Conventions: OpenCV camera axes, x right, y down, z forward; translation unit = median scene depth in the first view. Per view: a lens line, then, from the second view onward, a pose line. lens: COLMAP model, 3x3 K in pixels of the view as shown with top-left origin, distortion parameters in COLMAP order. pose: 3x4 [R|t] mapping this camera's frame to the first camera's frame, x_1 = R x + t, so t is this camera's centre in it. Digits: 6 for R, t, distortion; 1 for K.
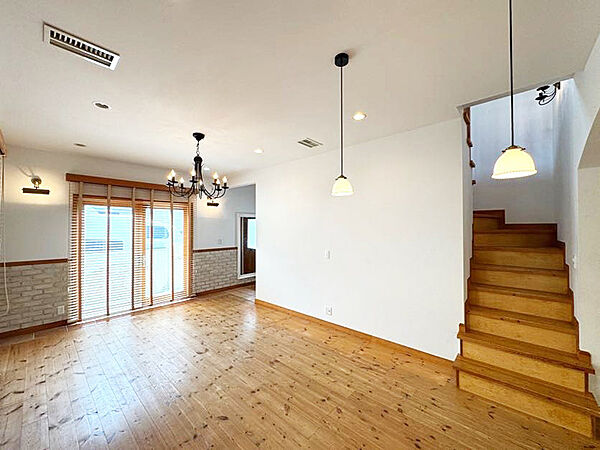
lens RADIAL K [[241.0, 0, 296.9], [0, 241.0, 225.6], [0, 0, 1]] dist [-0.000798, 0.000367]
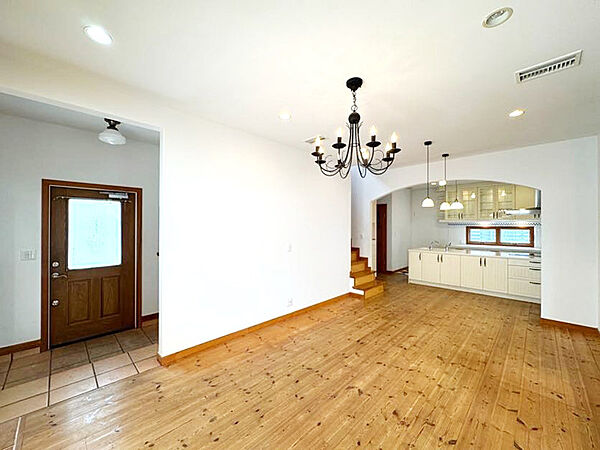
lens RADIAL K [[241.0, 0, 301.2], [0, 241.0, 224.9], [0, 0, 1]] dist [-0.000798, 0.000367]
pose [[0.035614, 0.003296, 0.999360, -0.917129], [-0.011886, 0.999925, -0.002874, 0.022562], [-0.999295, -0.011776, 0.035651, 0.932760]]
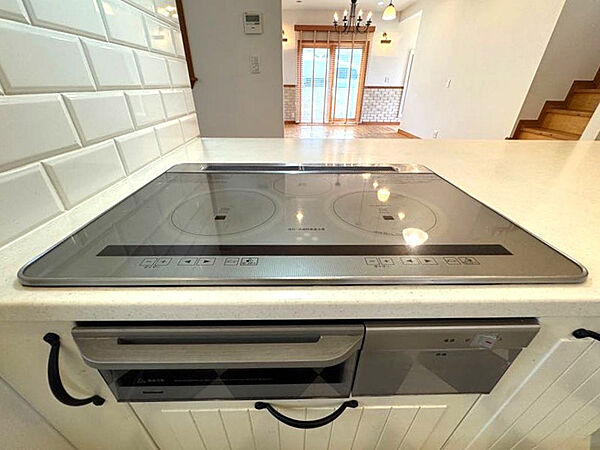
lens RADIAL K [[241.0, 0, 298.4], [0, 241.0, 222.8], [0, 0, 1]] dist [-0.000798, 0.000367]
pose [[0.701015, 0.366980, -0.611477, 0.589561], [-0.003438, 0.859163, 0.511690, 0.106719], [0.713138, -0.356600, 0.603548, -0.478724]]
